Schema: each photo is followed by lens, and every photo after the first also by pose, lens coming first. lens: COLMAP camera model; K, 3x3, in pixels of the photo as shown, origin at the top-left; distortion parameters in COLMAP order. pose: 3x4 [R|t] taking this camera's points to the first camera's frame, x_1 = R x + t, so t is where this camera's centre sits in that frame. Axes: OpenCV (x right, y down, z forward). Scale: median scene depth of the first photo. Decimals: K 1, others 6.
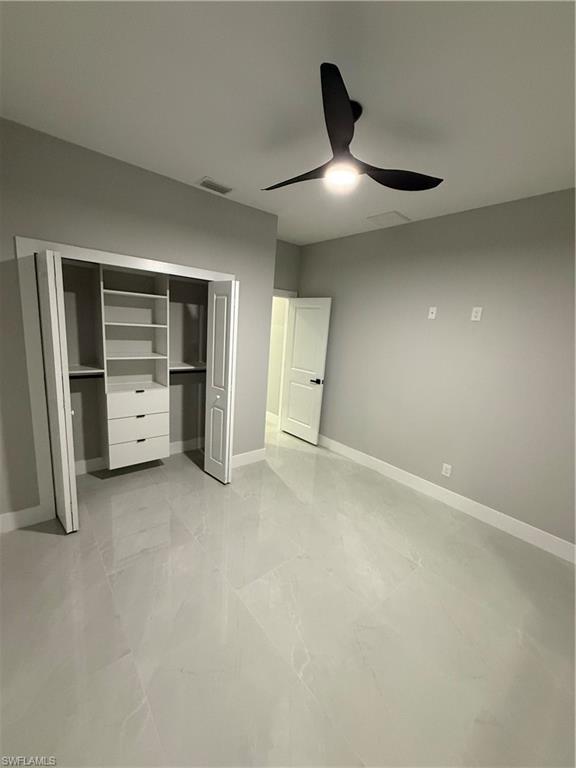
lens RADIAL K [[304.6, 0, 286.5], [0, 304.6, 381.7], [0, 0, 1]] dist [0.001760, 0.000148]
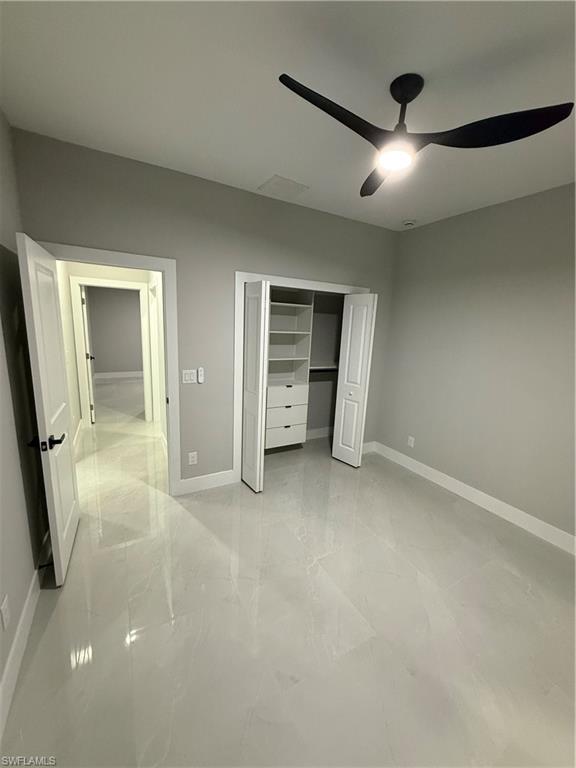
lens RADIAL K [[304.6, 0, 289.7], [0, 304.6, 383.0], [0, 0, 1]] dist [0.001760, 0.000148]
pose [[0.981296, 0.012936, -0.192071, -0.229341], [-0.013418, 0.999909, -0.001210, 0.018575], [0.192038, 0.003764, 0.981380, -0.194012]]
